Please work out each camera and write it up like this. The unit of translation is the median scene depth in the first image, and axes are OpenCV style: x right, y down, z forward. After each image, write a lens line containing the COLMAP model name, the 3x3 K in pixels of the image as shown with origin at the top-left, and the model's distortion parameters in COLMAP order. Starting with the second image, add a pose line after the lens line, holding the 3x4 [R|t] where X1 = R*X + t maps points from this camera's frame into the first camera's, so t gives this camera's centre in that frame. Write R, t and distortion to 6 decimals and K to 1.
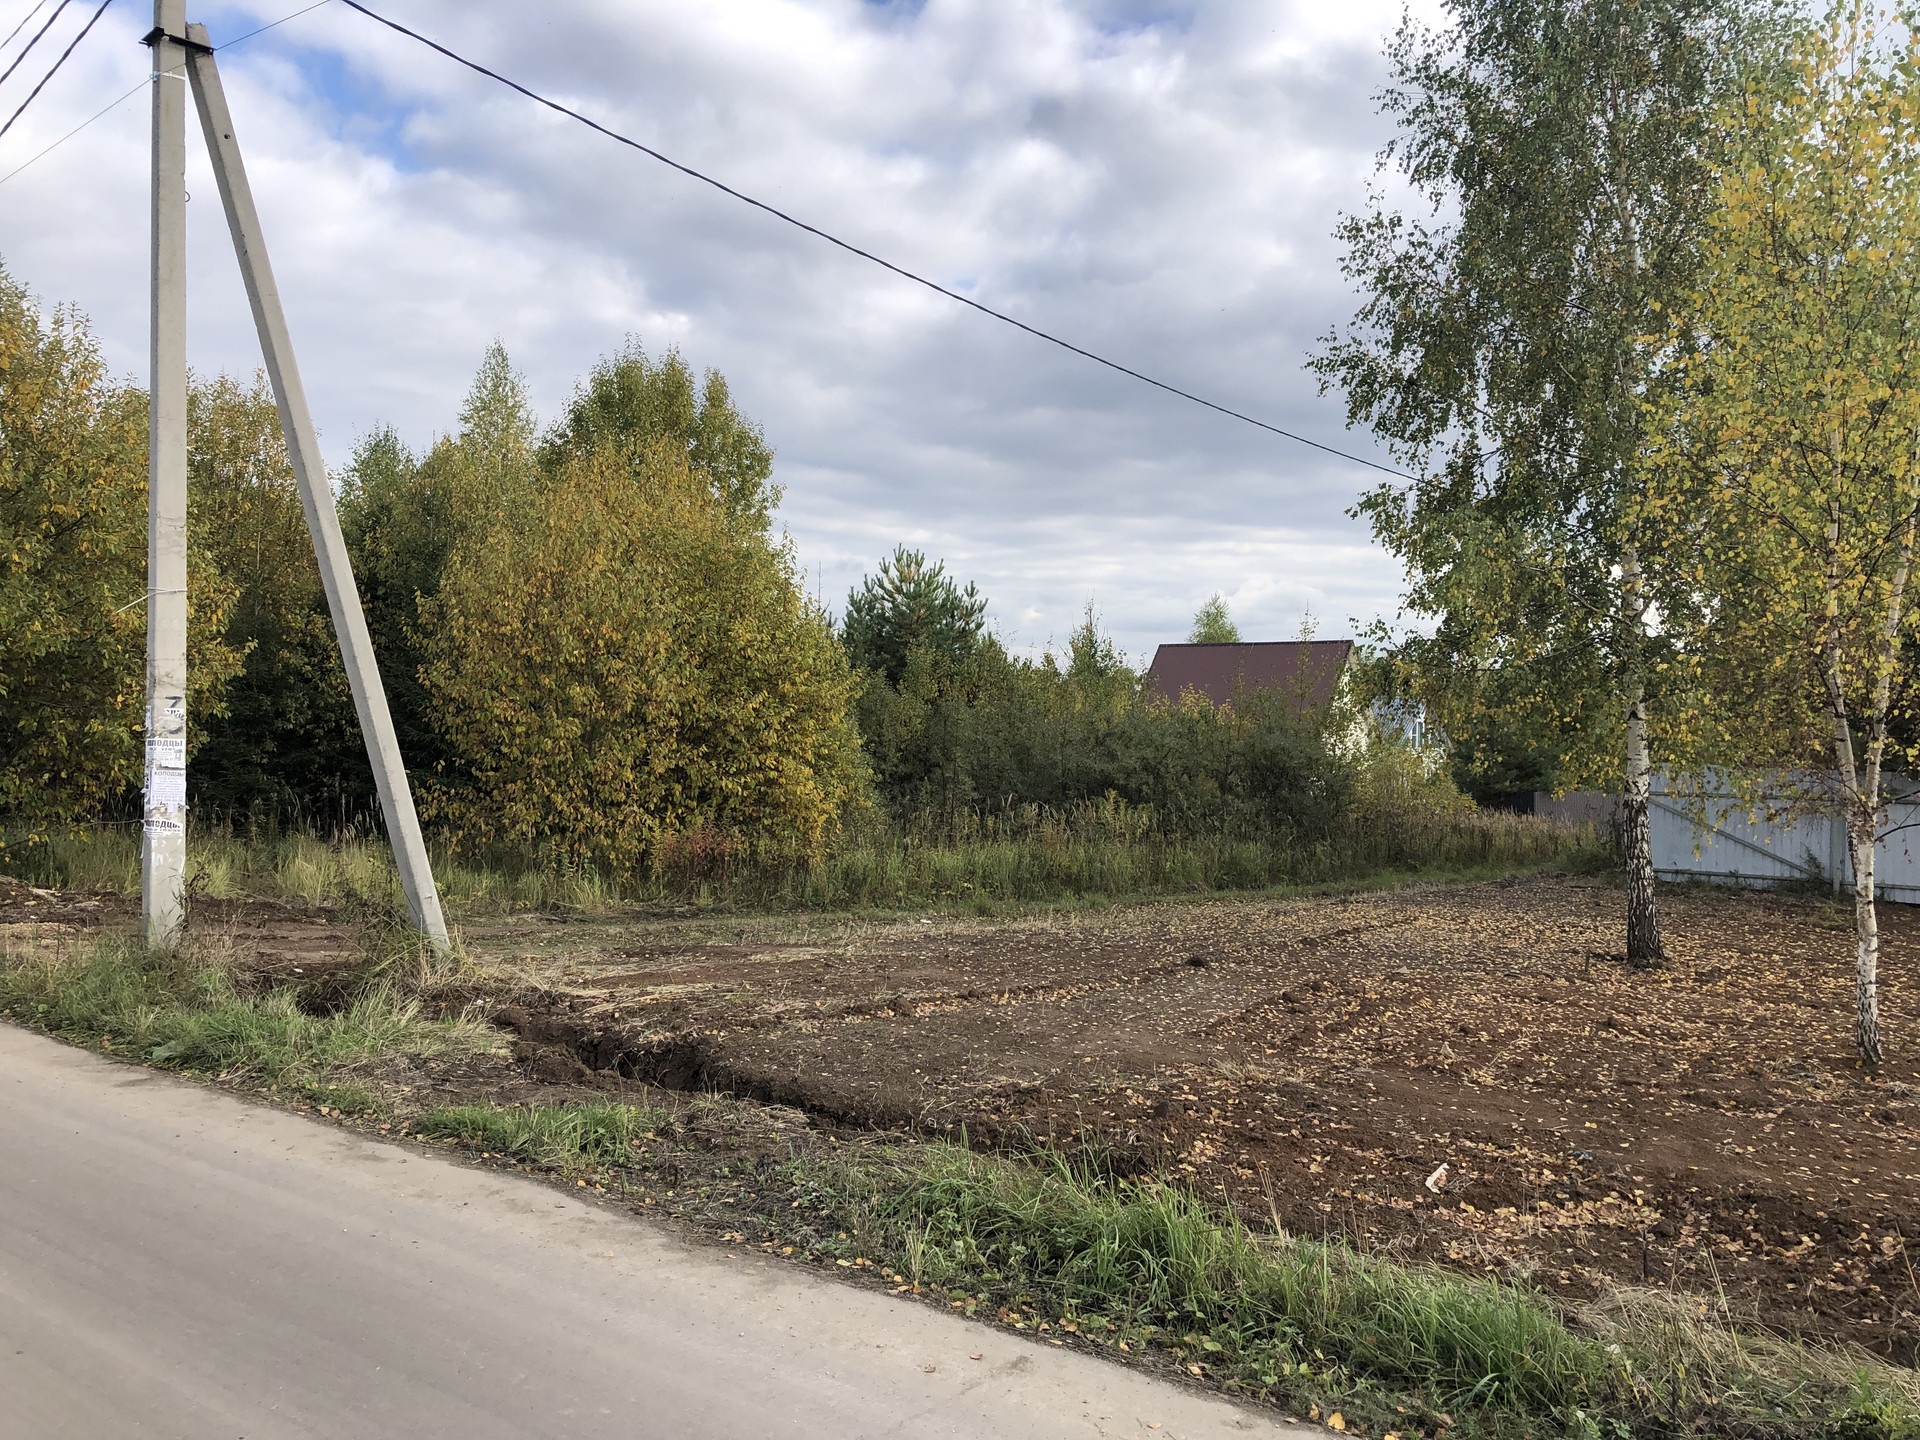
lens RADIAL K [[1498.8, 0, 979.4], [0, 1498.8, 705.7], [0, 0, 1]] dist [0.016660, -0.049664]
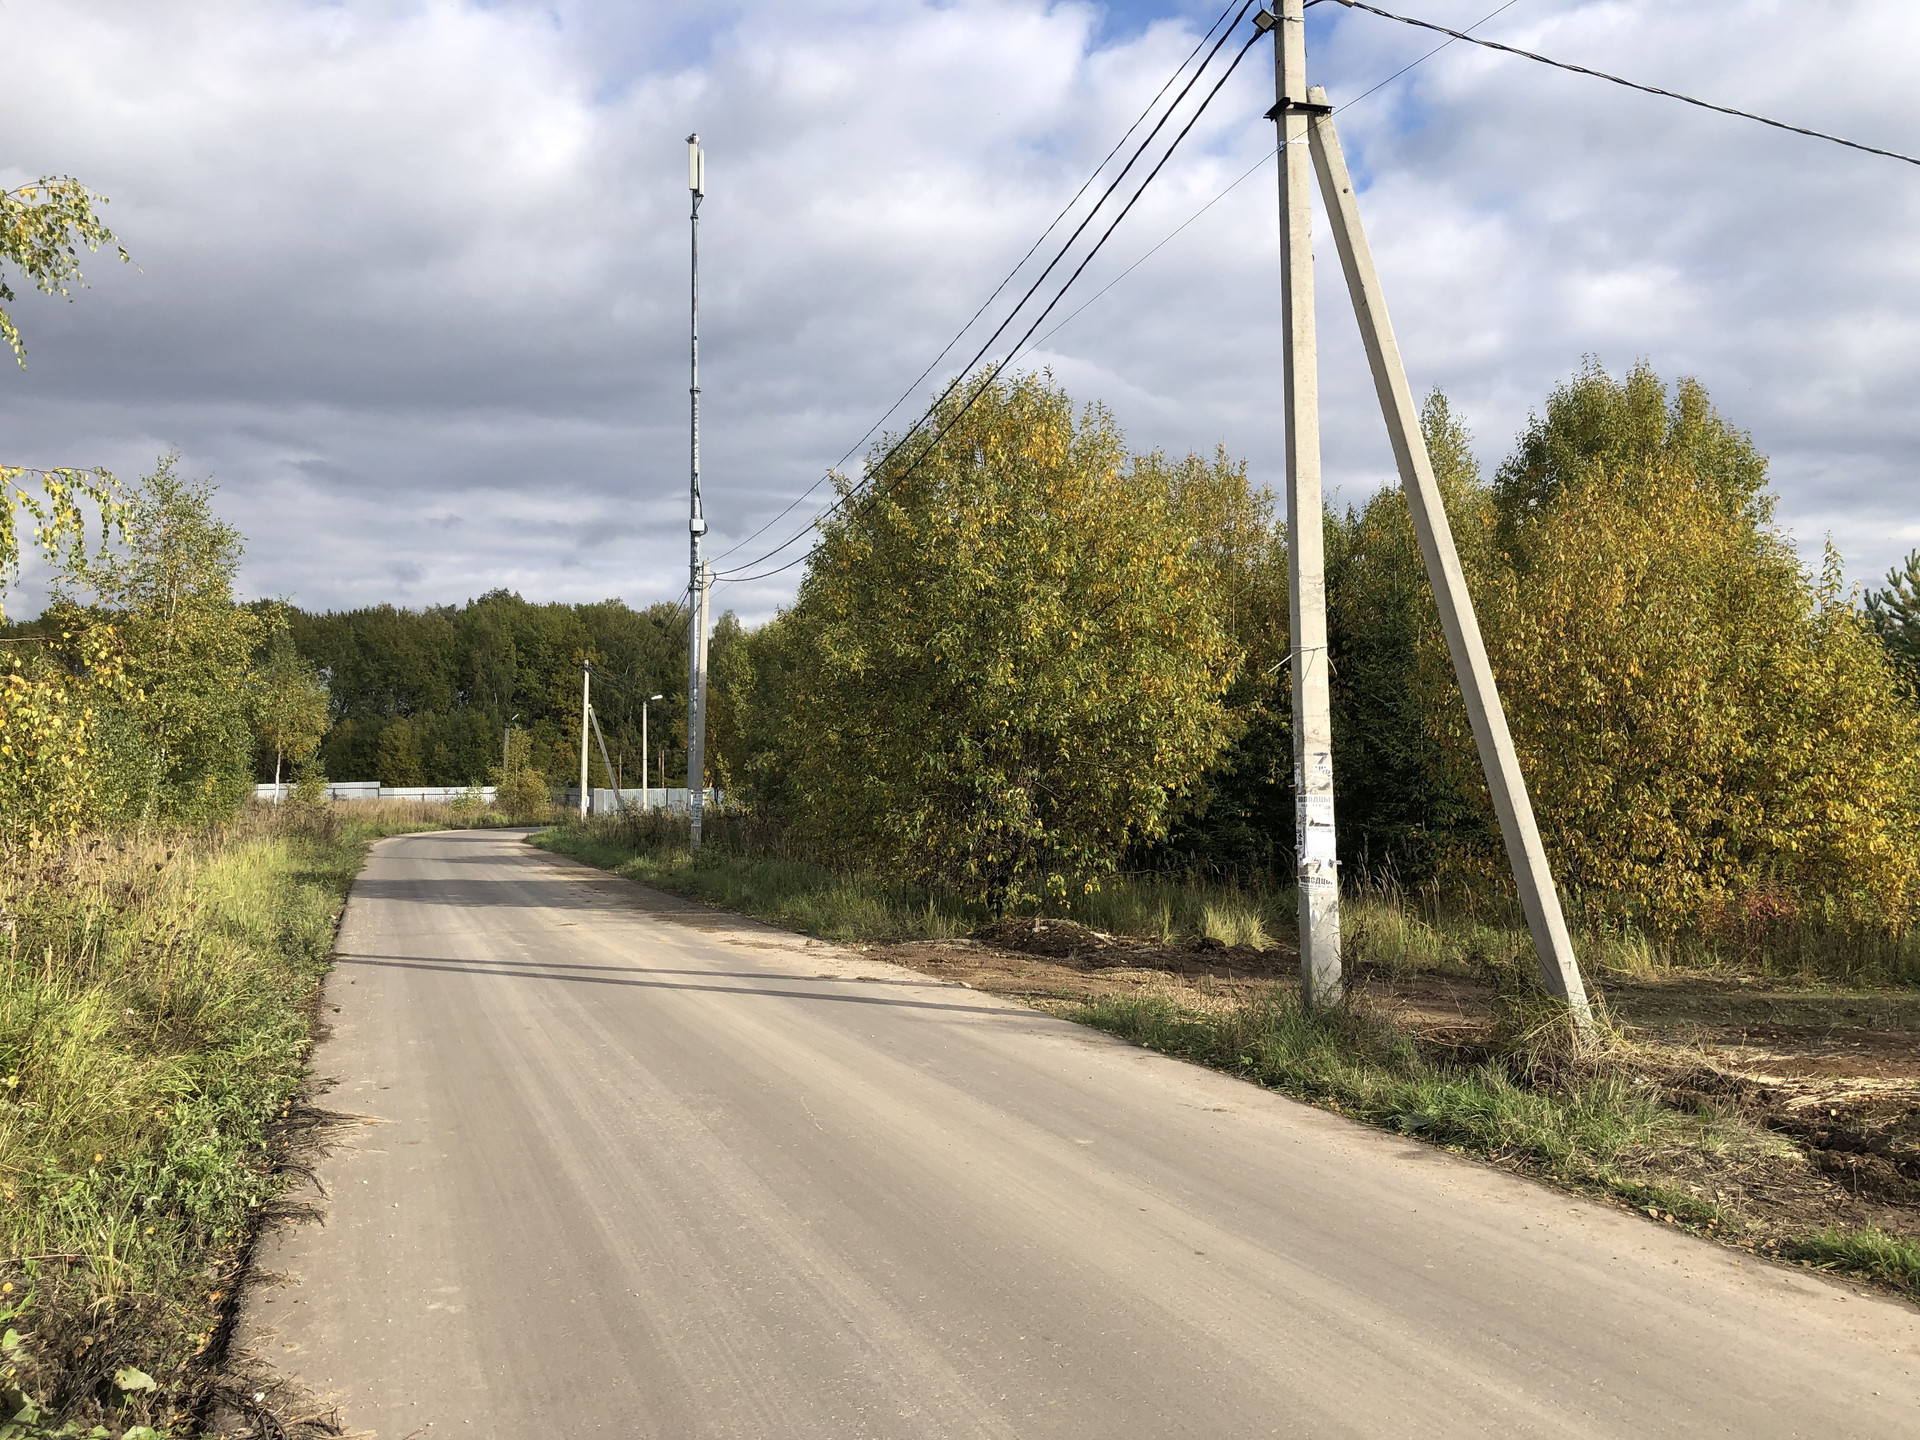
lens RADIAL K [[1498.8, 0, 969.1], [0, 1498.8, 712.6], [0, 0, 1]] dist [0.016660, -0.049664]
pose [[0.847877, -0.044601, -0.528314, -0.040062], [0.029283, 0.998874, -0.037331, -0.000446], [0.529384, 0.016181, 0.848228, 0.004440]]
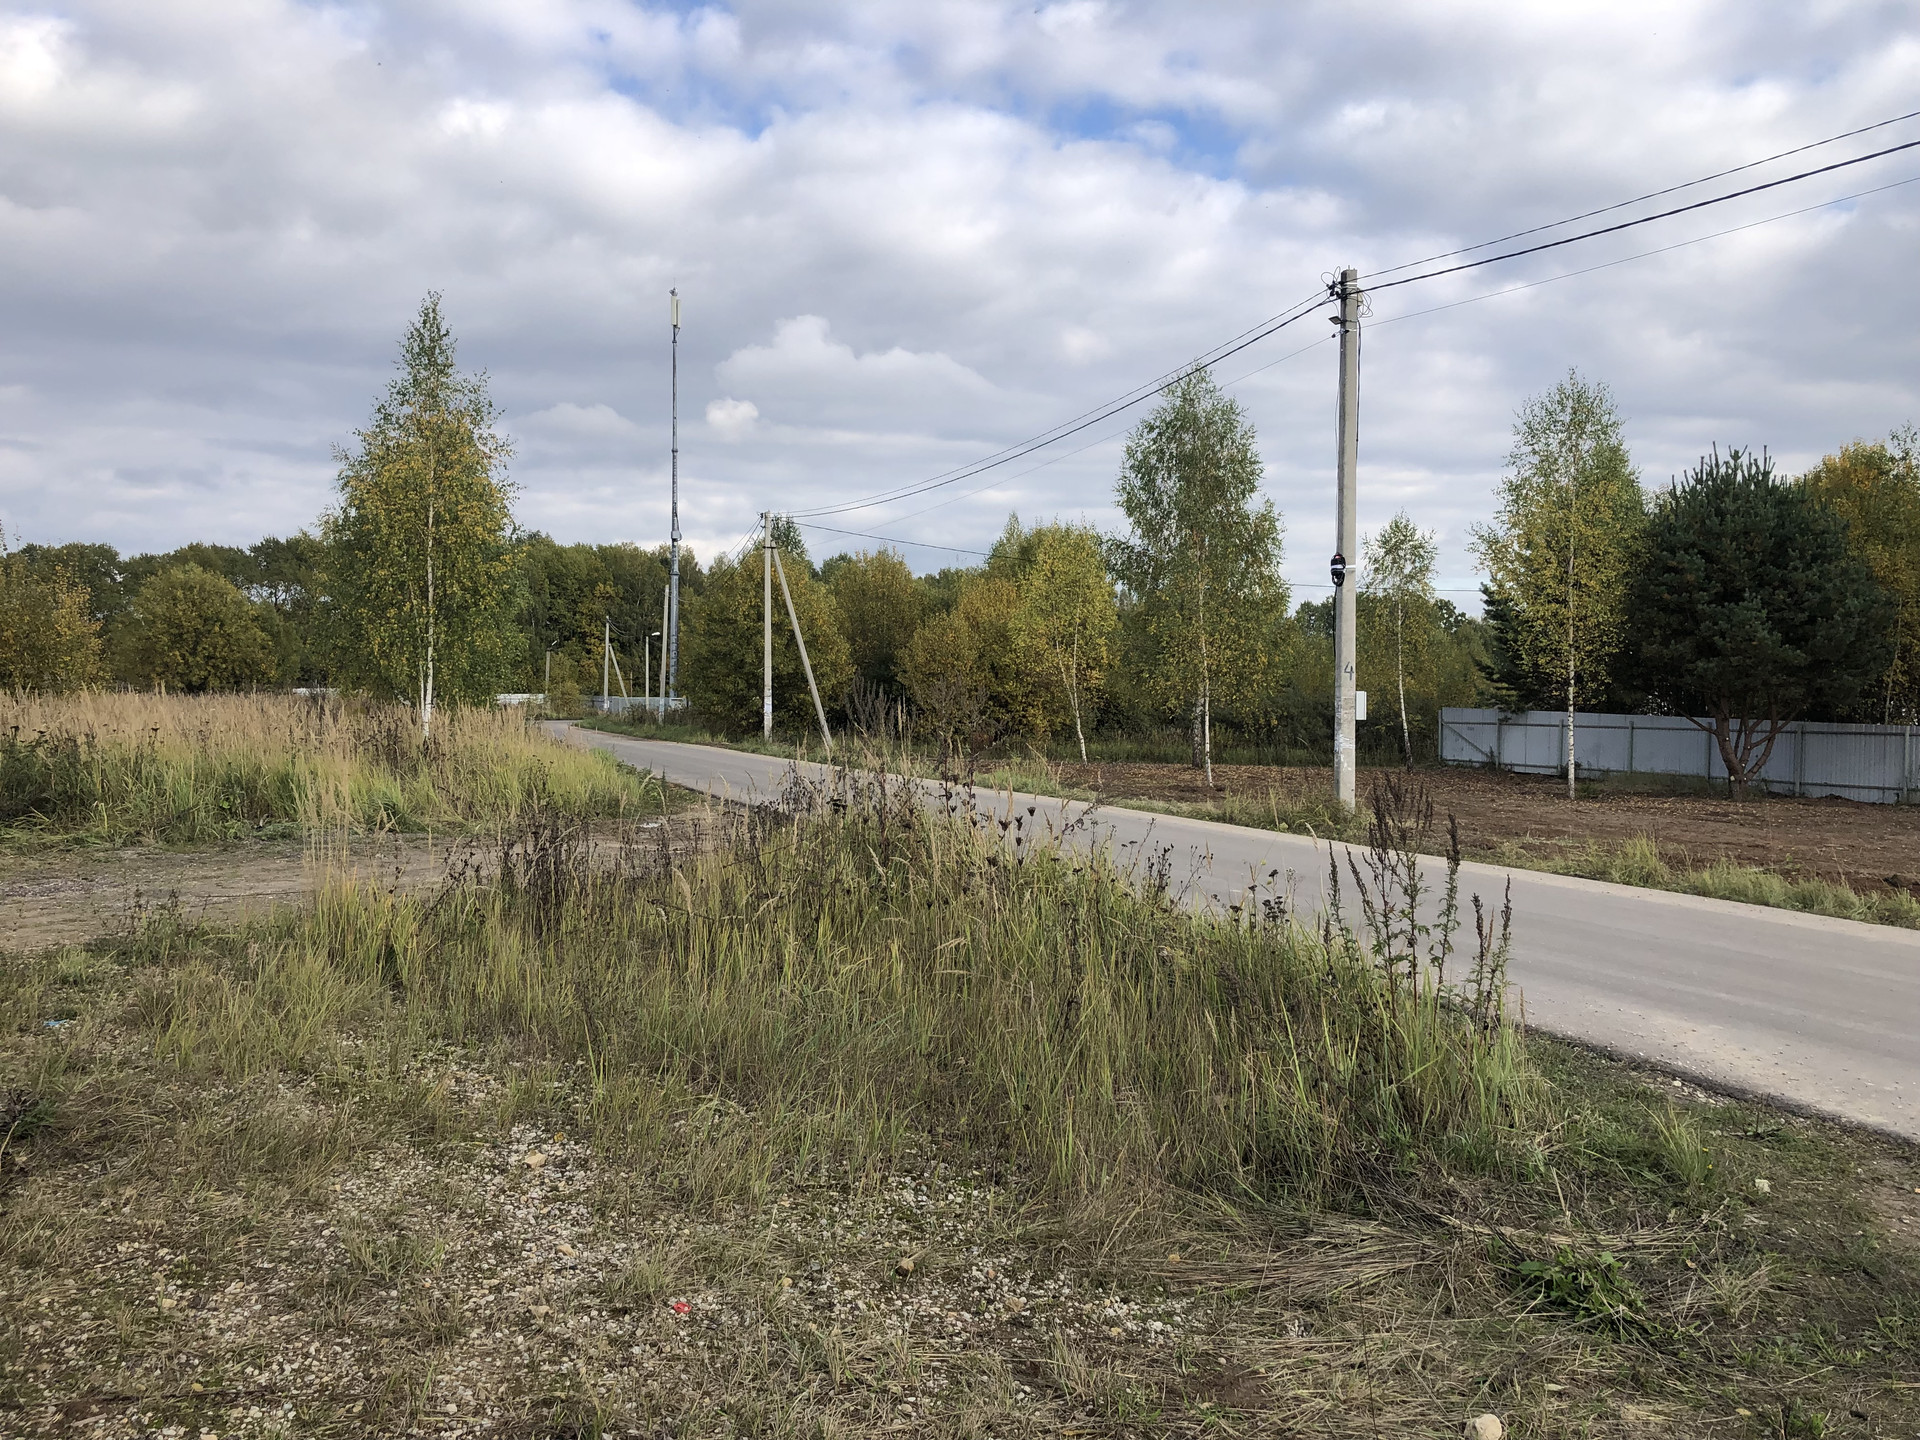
lens RADIAL K [[1498.8, 0, 965.2], [0, 1498.8, 714.2], [0, 0, 1]] dist [0.016660, -0.049664]
pose [[0.841024, -0.002296, -0.540993, 0.589187], [0.015152, 0.999699, 0.019312, 0.000600], [0.540785, -0.024439, 0.840805, -0.604778]]
